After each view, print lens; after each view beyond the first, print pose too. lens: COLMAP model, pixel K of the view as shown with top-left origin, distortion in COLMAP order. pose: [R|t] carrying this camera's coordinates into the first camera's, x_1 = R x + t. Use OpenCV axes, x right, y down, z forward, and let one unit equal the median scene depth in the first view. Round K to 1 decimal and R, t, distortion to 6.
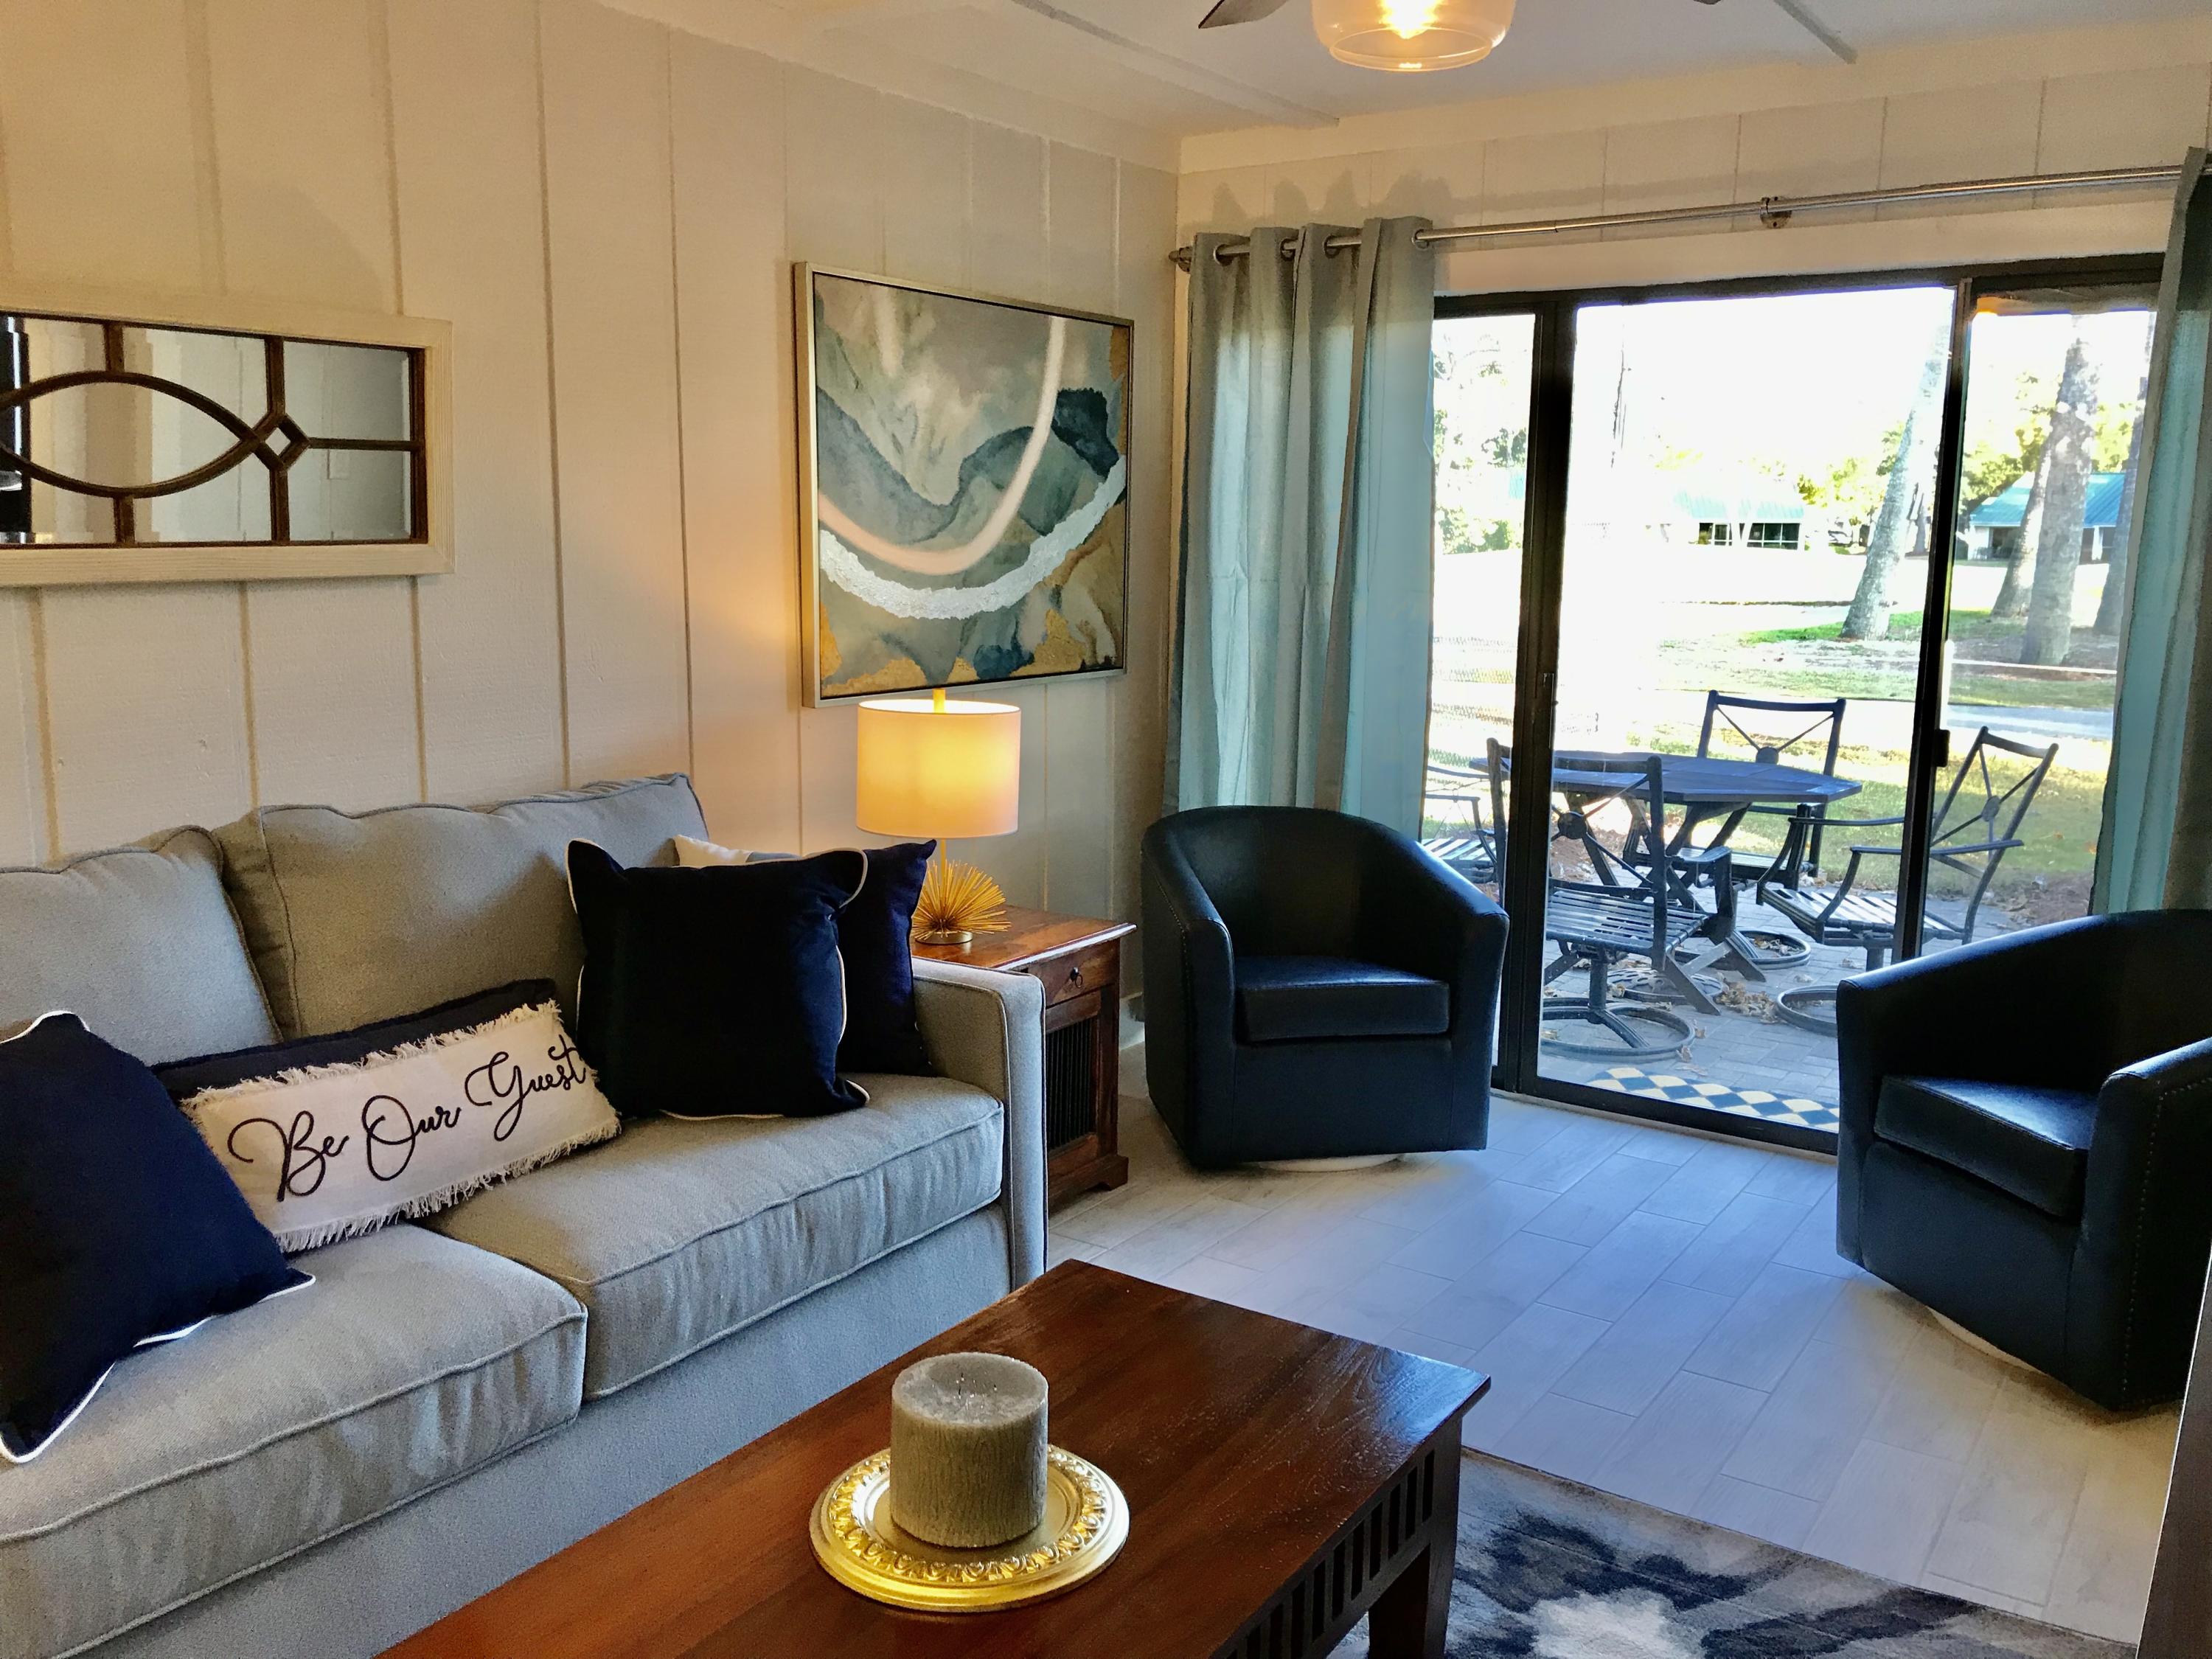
lens RADIAL K [[1822.1, 0, 1106.0], [0, 1822.1, 829.5], [0, 0, 1]] dist [-0.013788, -0.007669]
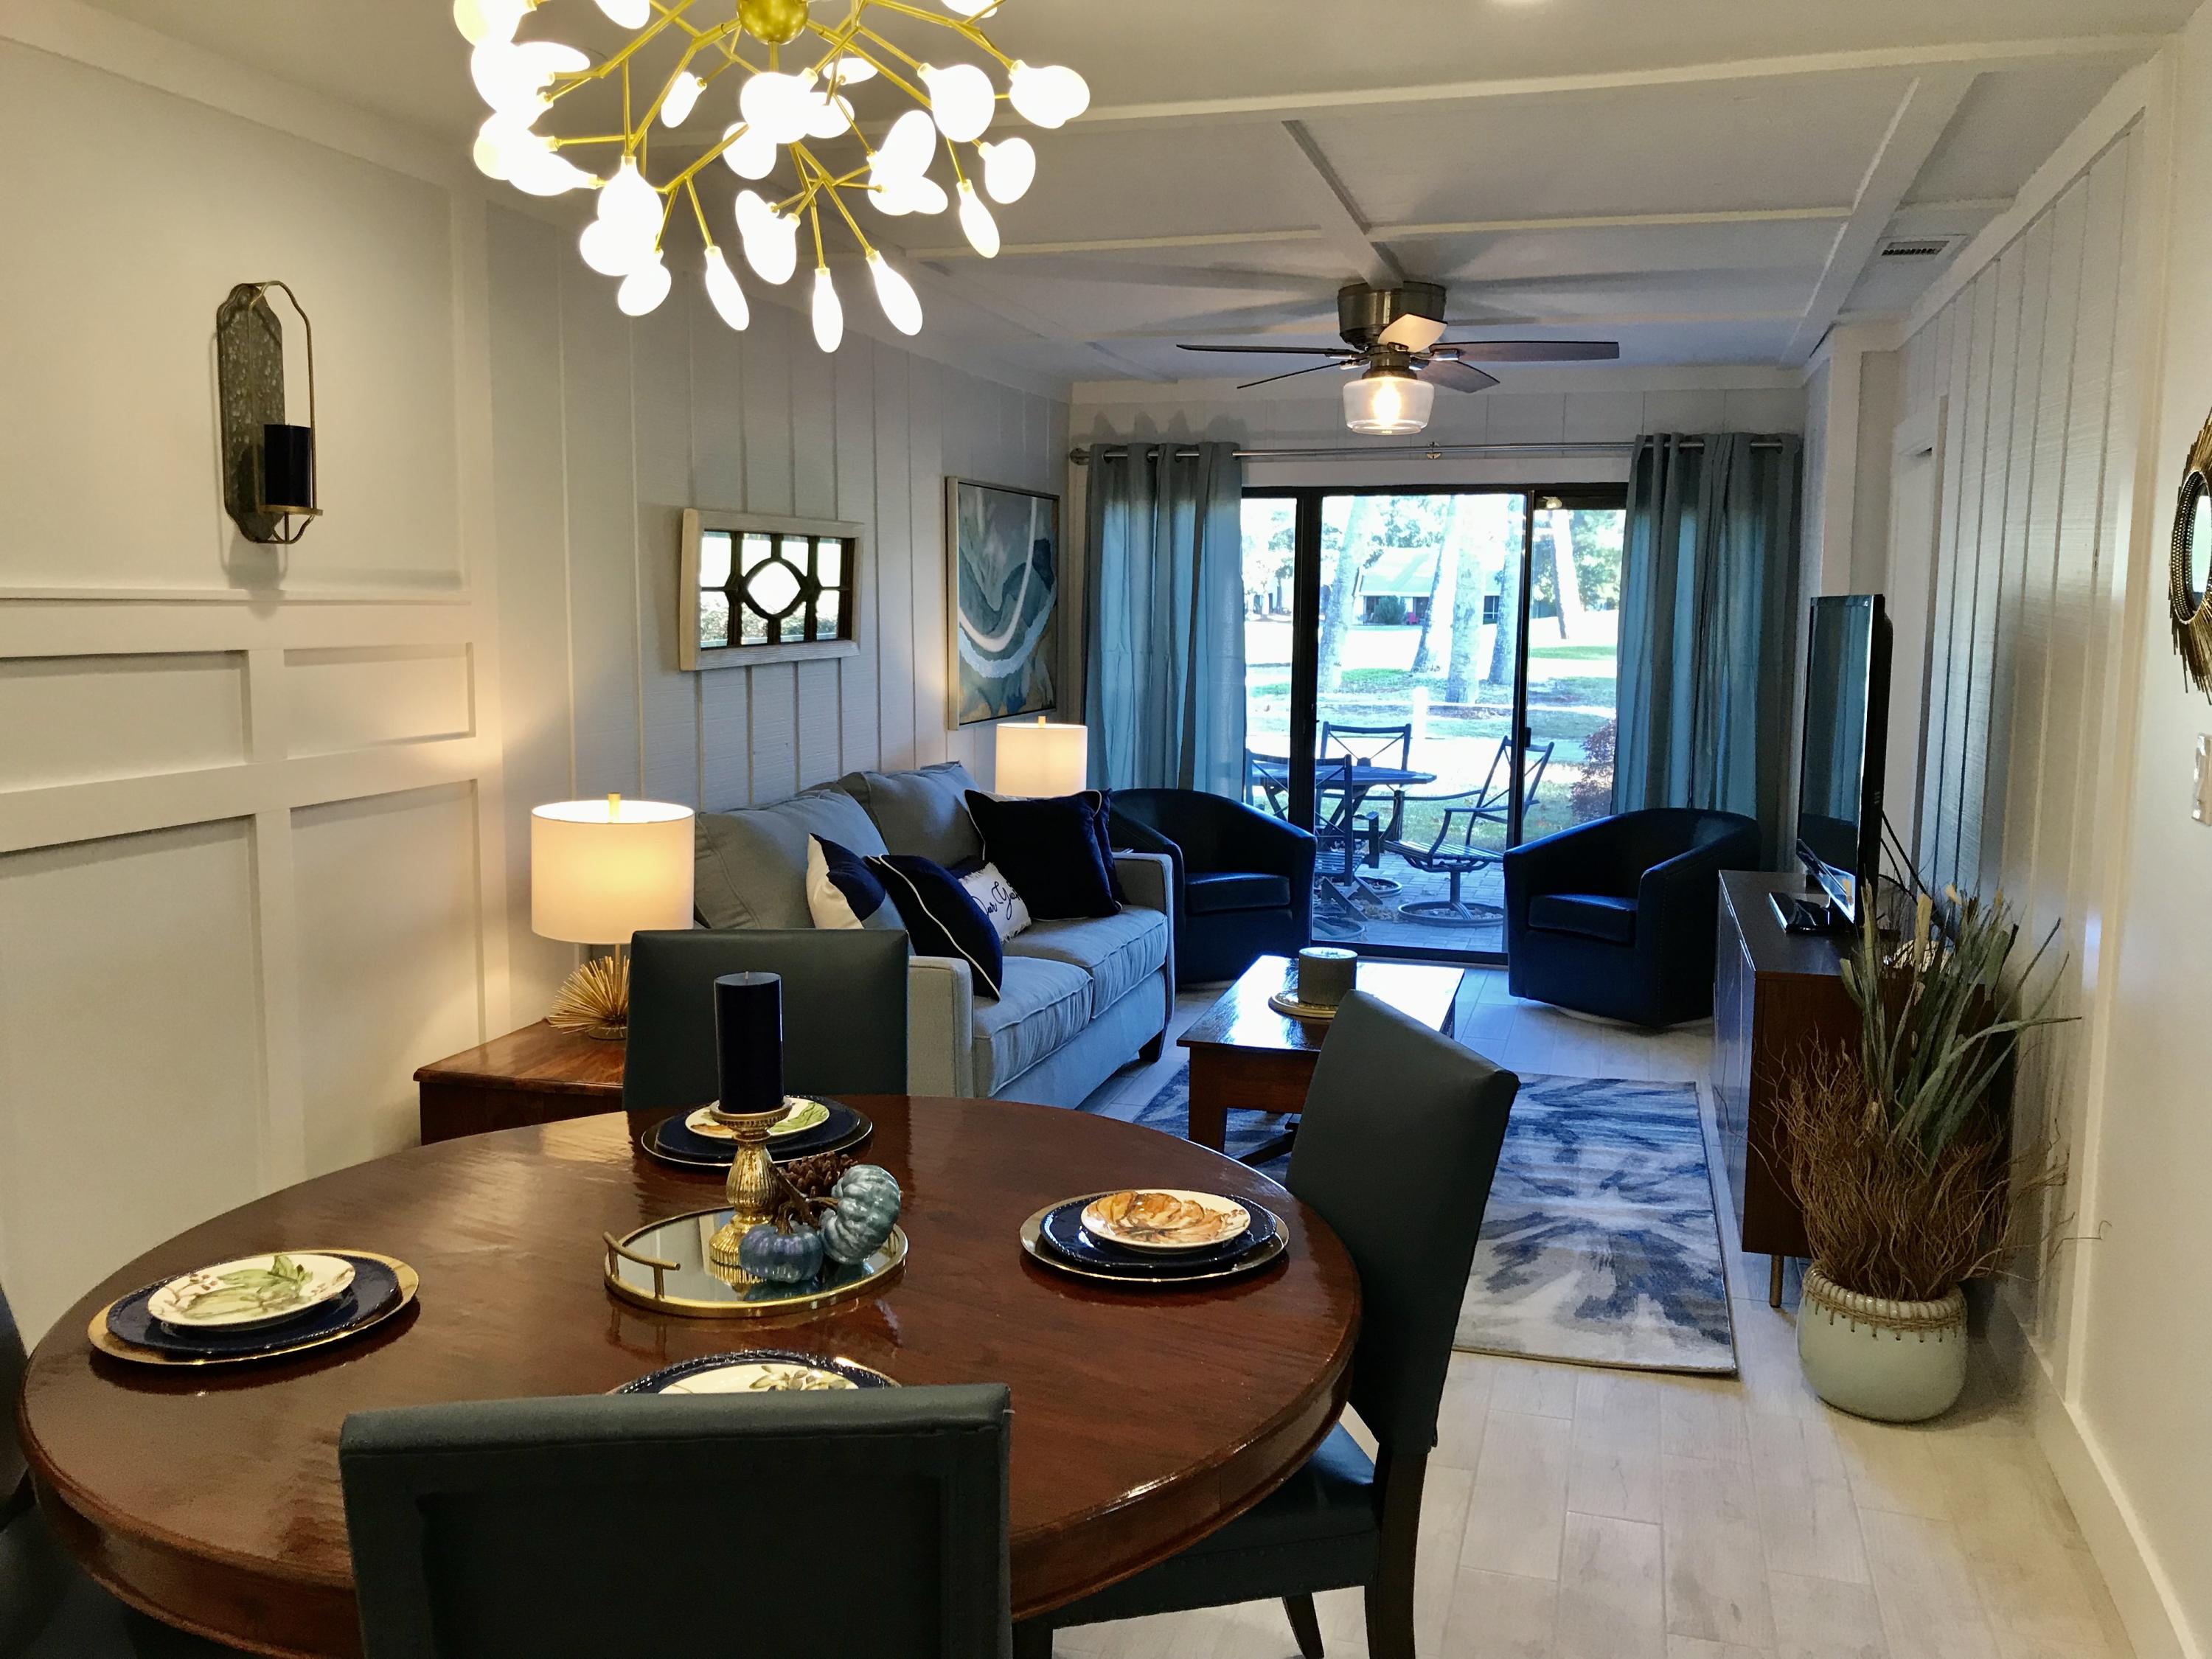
lens RADIAL K [[1886.0, 0, 1106.0], [0, 1886.0, 829.5], [0, 0, 1]] dist [0.014332, 0.010421]
pose [[0.946552, -0.044313, 0.319493, -0.526081], [0.057477, 0.997838, -0.031886, 0.080618], [-0.317389, 0.048545, 0.947052, -0.637742]]
